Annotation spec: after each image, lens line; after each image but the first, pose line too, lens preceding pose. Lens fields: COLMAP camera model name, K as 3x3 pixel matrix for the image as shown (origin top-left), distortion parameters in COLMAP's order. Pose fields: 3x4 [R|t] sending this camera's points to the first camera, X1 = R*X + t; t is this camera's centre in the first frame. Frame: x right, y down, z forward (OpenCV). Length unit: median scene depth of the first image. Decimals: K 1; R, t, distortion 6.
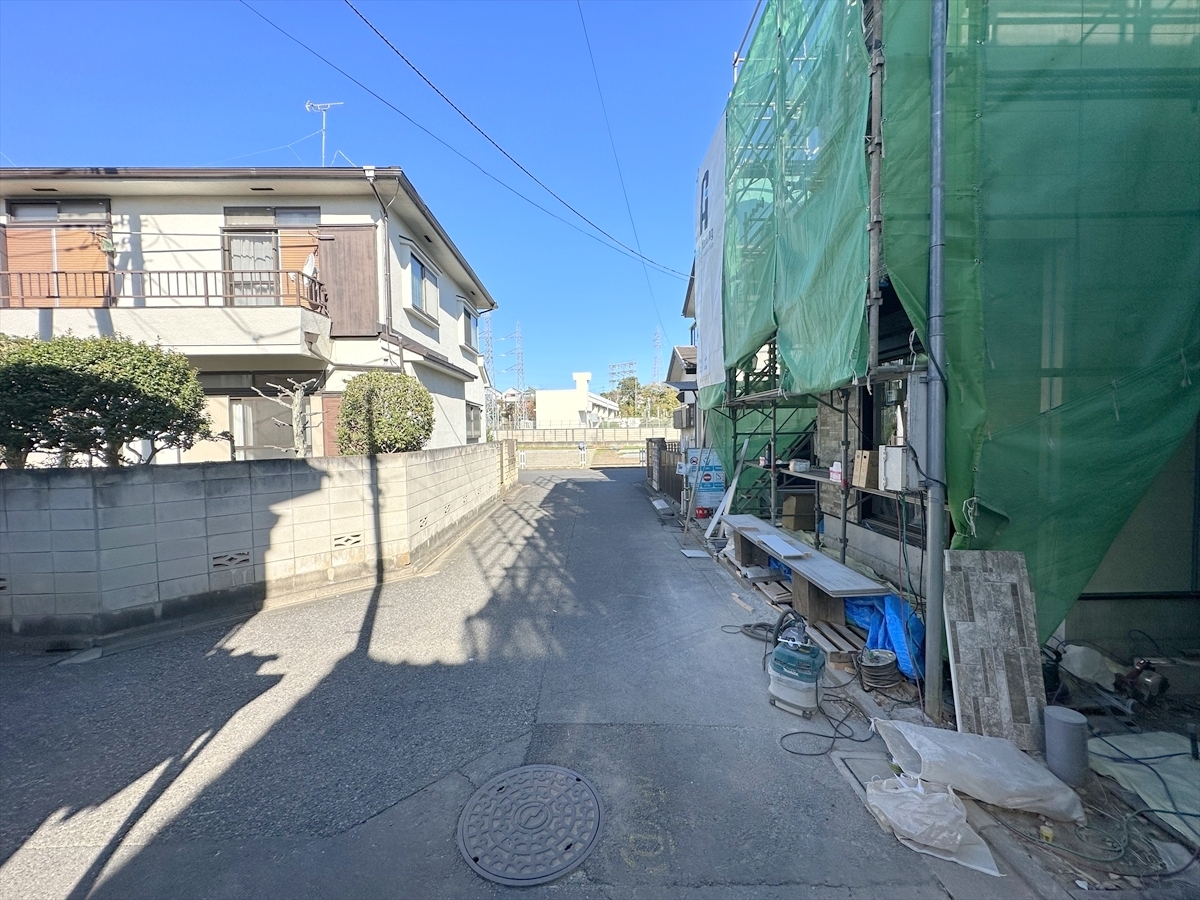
lens RADIAL K [[476.5, 0, 600.1], [0, 476.5, 449.1], [0, 0, 1]] dist [-0.000853, 0.000129]
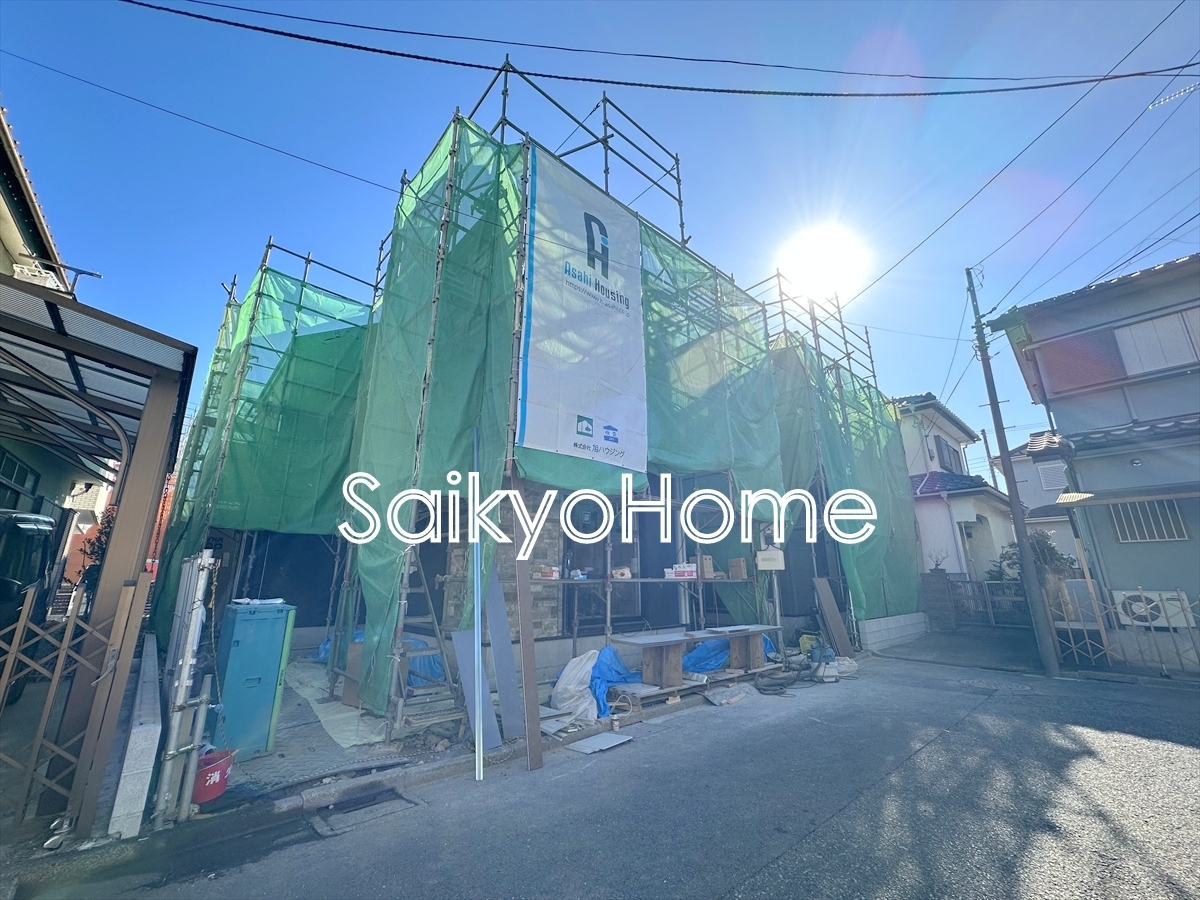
lens RADIAL K [[476.3, 0, 600.0], [0, 476.3, 450.0], [0, 0, 1]] dist [0.001767, 0.000647]
pose [[-0.657330, 0.222269, 0.720079, -0.318150], [0.048369, 0.965989, -0.254020, 0.036295], [-0.752049, -0.132145, -0.645724, 1.629013]]
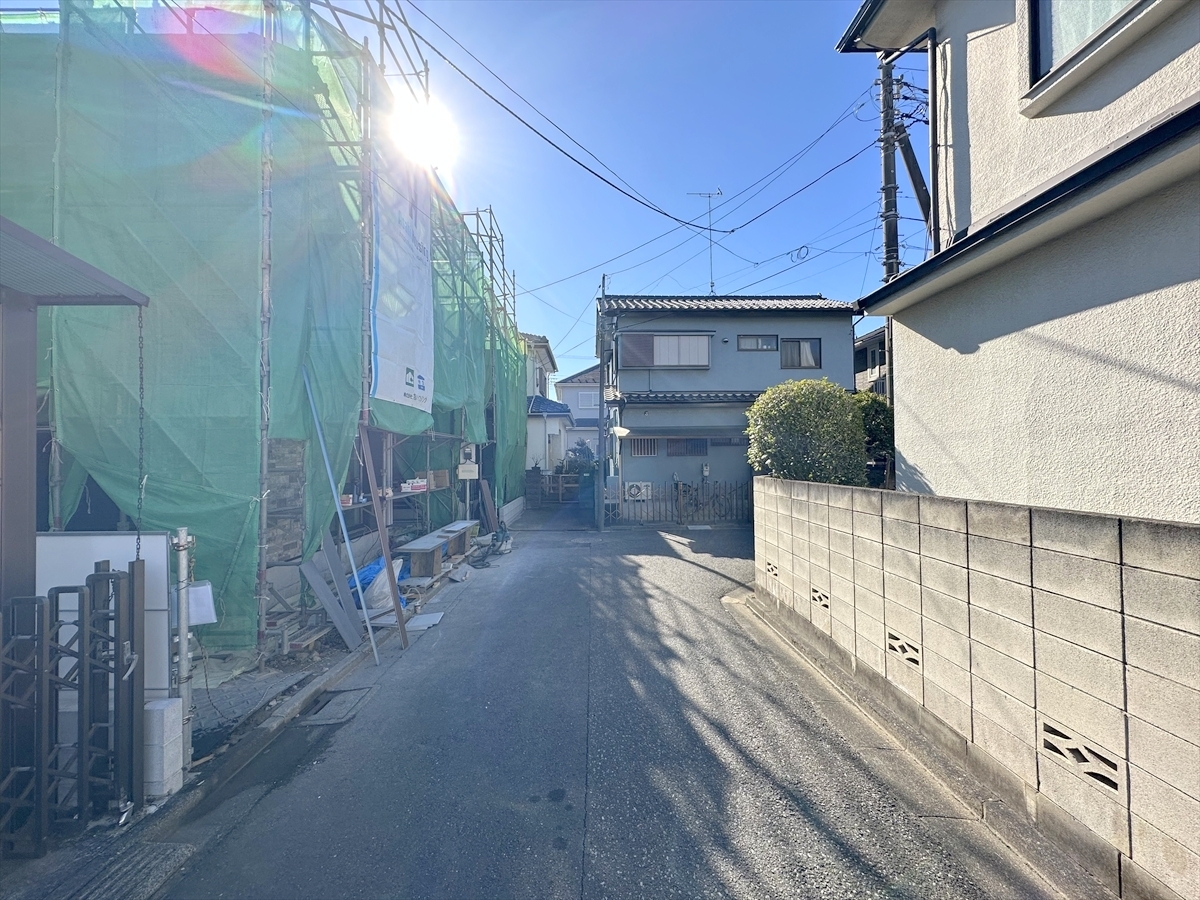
lens RADIAL K [[479.3, 0, 597.4], [0, 479.3, 446.4], [0, 0, 1]] dist [-0.000843, 0.000207]
pose [[-0.999491, 0.031905, 0.000085, -0.097579], [0.031900, 0.999284, 0.020330, -0.077707], [0.000563, 0.020322, -0.999793, 2.042417]]
